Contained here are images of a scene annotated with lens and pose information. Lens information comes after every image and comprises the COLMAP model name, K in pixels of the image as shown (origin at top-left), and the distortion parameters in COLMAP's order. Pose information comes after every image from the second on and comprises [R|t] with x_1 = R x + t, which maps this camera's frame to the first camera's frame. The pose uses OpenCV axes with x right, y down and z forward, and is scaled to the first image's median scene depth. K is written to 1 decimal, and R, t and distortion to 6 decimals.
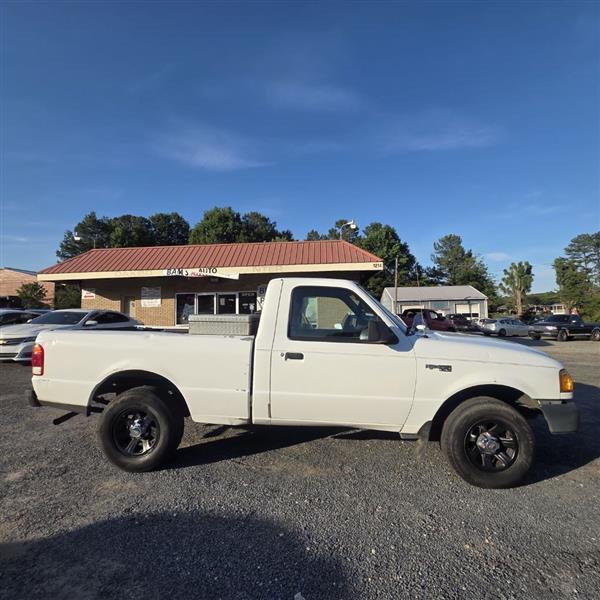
lens RADIAL K [[328.2, 0, 299.4], [0, 328.2, 295.9], [0, 0, 1]] dist [0.009499, -0.005469]
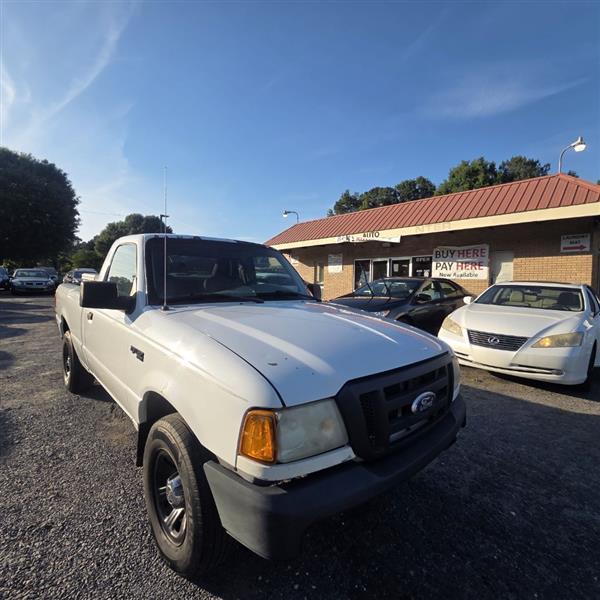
lens RADIAL K [[328.2, 0, 299.4], [0, 328.2, 295.9], [0, 0, 1]] dist [0.009499, -0.005469]
pose [[0.725945, 0.056838, -0.685400, 0.208683], [0.010495, 0.995548, 0.093674, 0.007115], [0.687673, -0.075195, 0.722116, 0.137149]]
